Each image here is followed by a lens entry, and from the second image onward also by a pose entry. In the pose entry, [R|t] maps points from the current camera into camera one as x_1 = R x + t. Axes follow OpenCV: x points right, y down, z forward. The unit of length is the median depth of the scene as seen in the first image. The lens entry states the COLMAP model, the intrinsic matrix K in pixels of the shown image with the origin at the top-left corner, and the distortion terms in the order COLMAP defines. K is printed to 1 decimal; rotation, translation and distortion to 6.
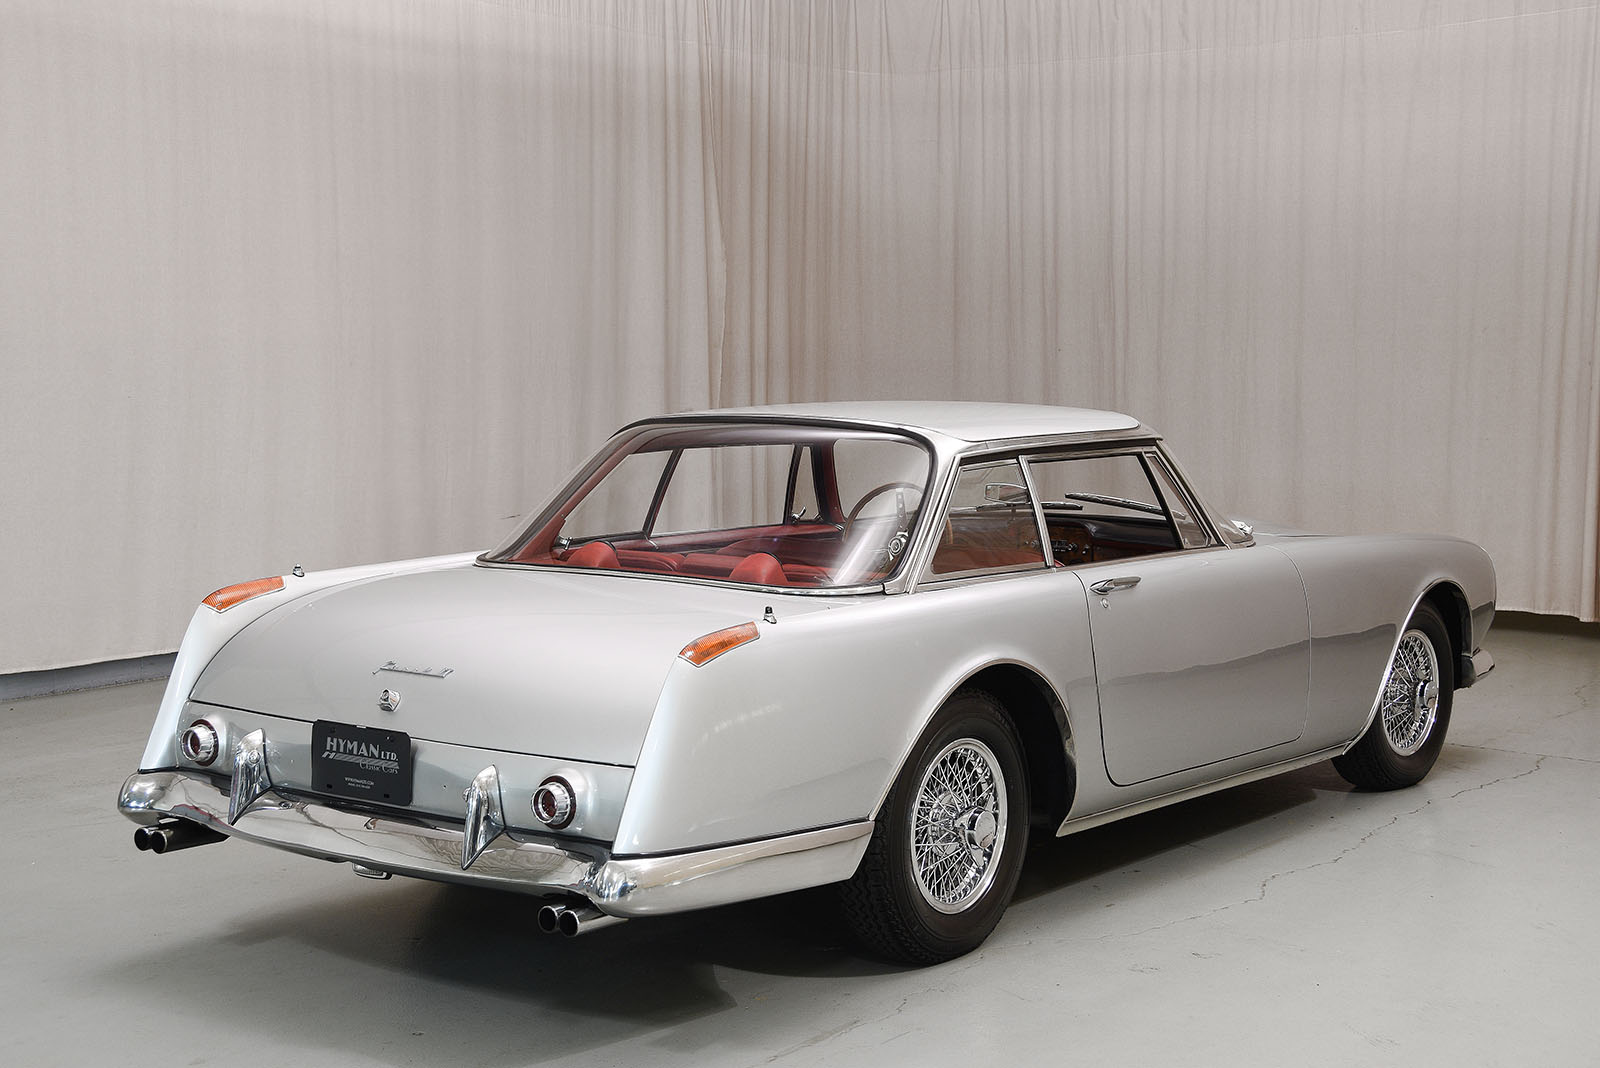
lens RADIAL K [[2223.6, 0, 800.0], [0, 2223.6, 534.0], [0, 0, 1]] dist [0.196742, 0.000338]
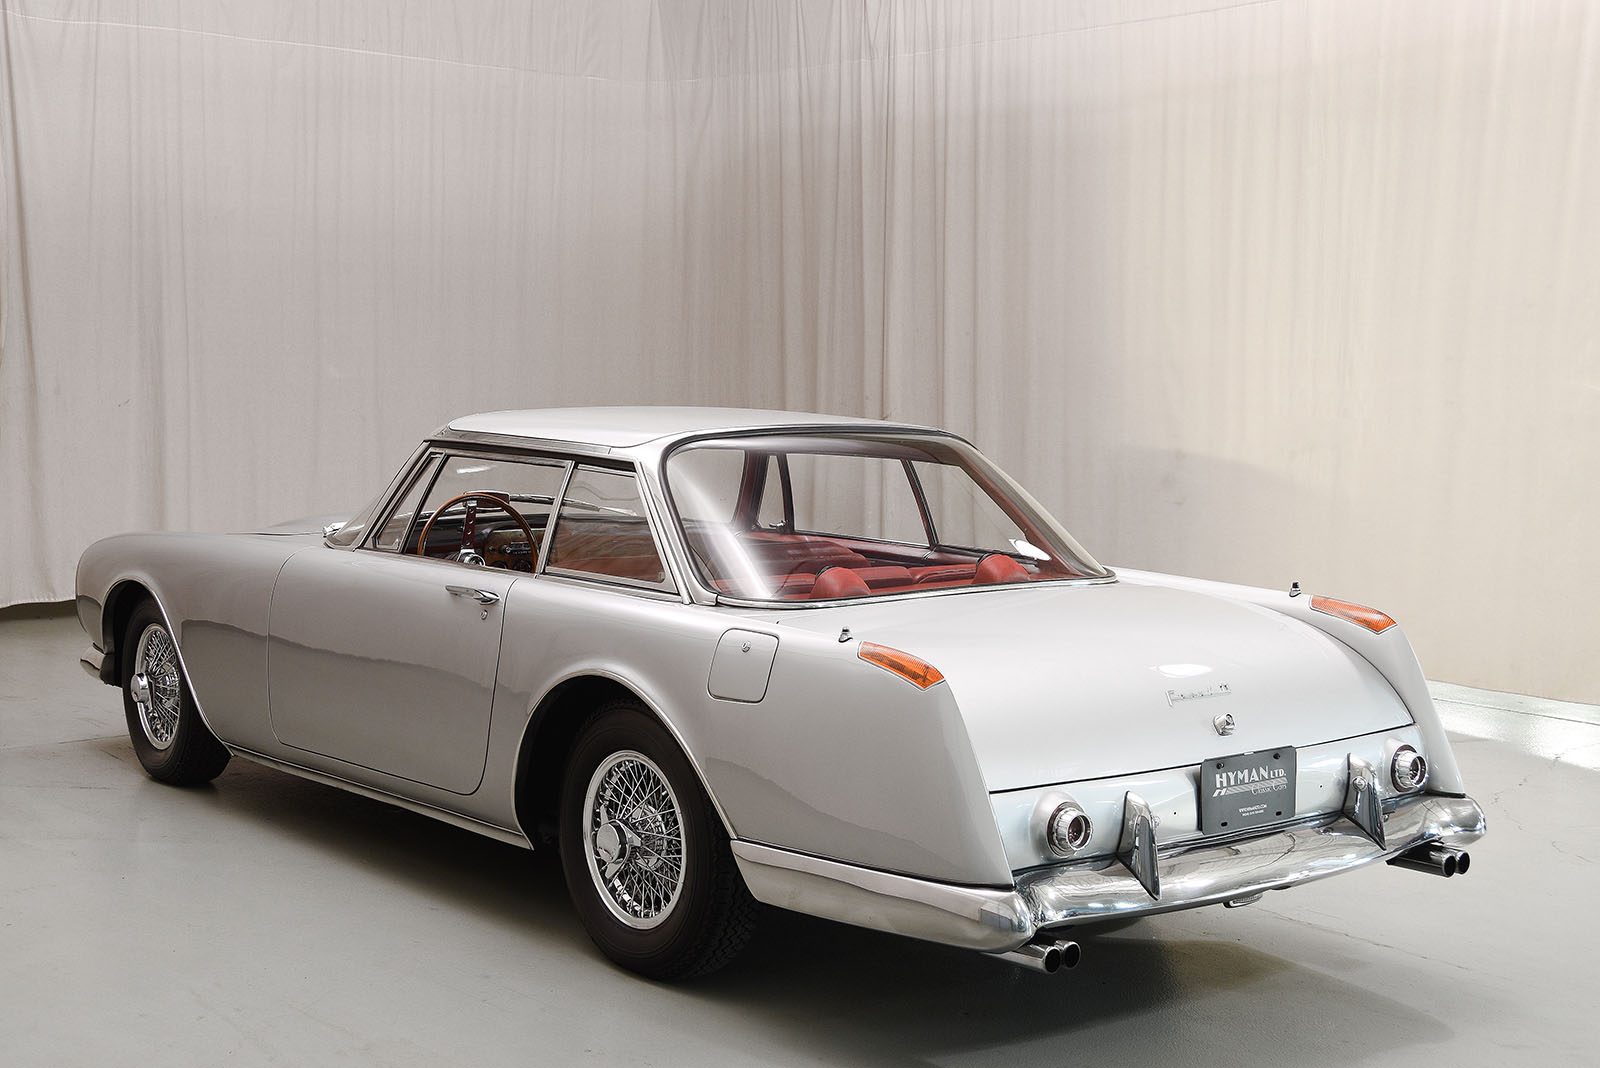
lens RADIAL K [[2078.8, 0, 800.0], [0, 2078.8, 534.0], [0, 0, 1]] dist [0.168941, 0.004252]
pose [[0.244137, -0.088669, 0.965678, -1.102510], [0.071707, 0.994735, 0.073209, -0.088860], [-0.967086, 0.051373, 0.249210, 0.942711]]
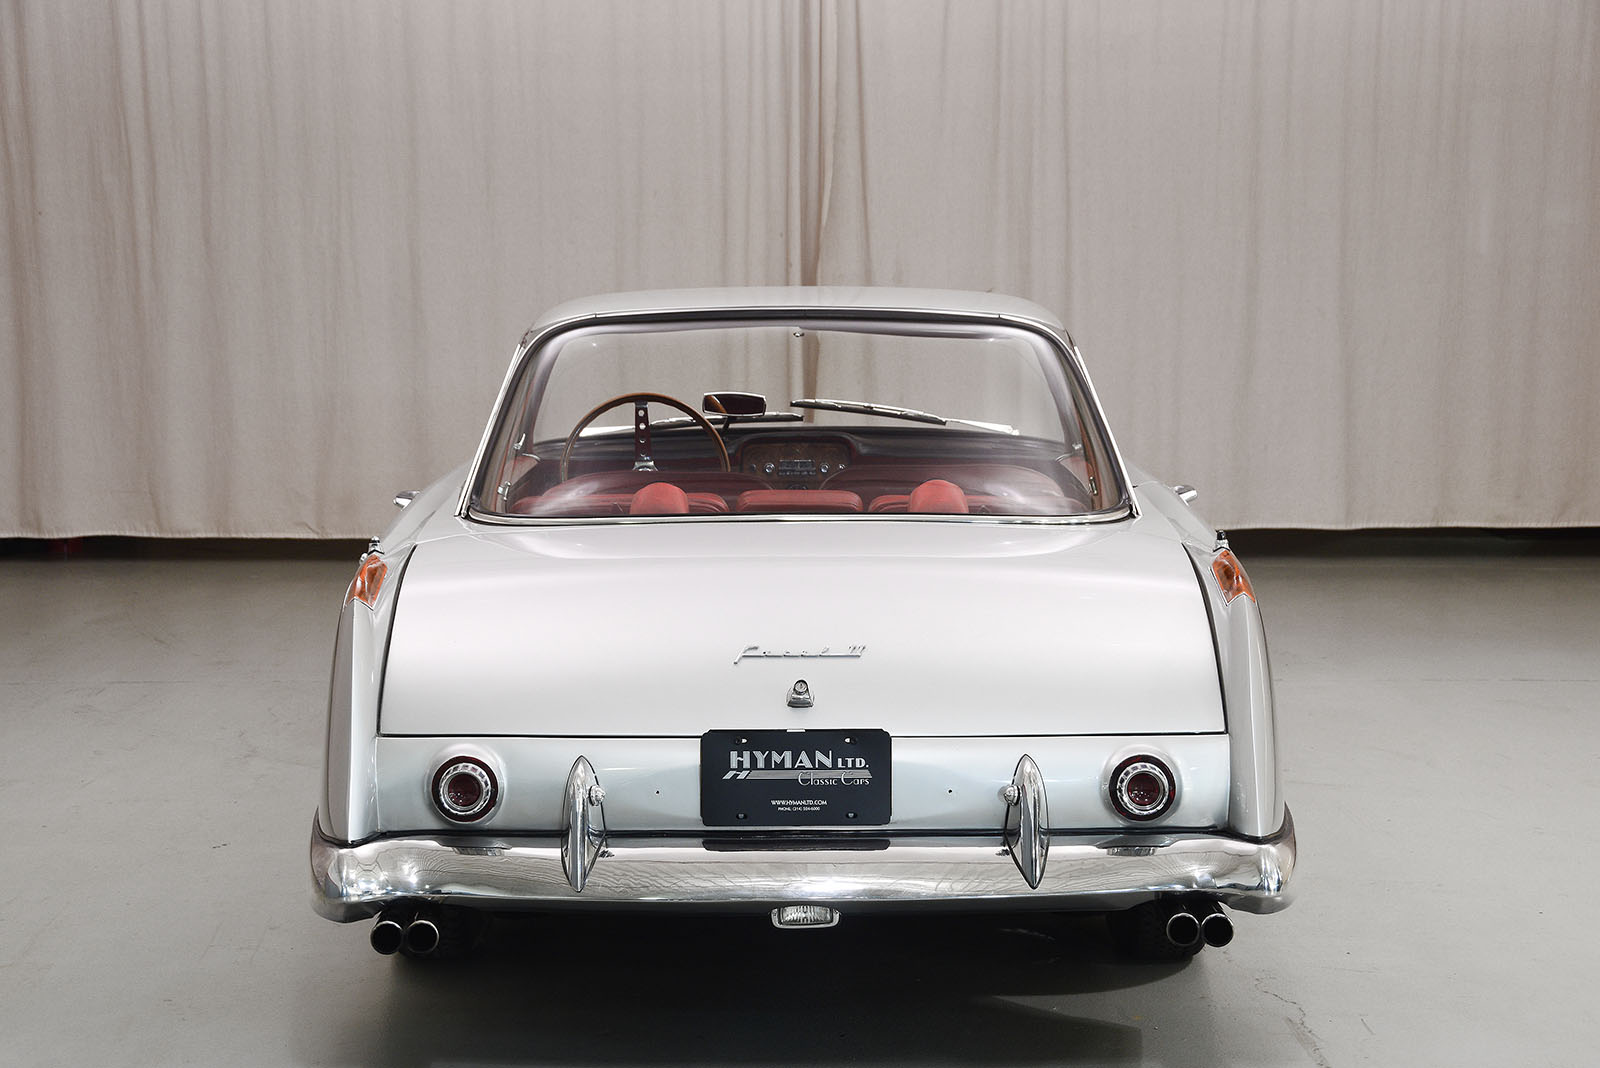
lens RADIAL K [[3126.8, 0, 800.0], [0, 3126.8, 534.0], [0, 0, 1]] dist [0.452316, -0.078590]
pose [[0.791762, -0.069829, 0.606826, -0.813090], [0.058813, 0.997543, 0.038052, -0.018957], [-0.607992, 0.005561, 0.793924, 0.165689]]
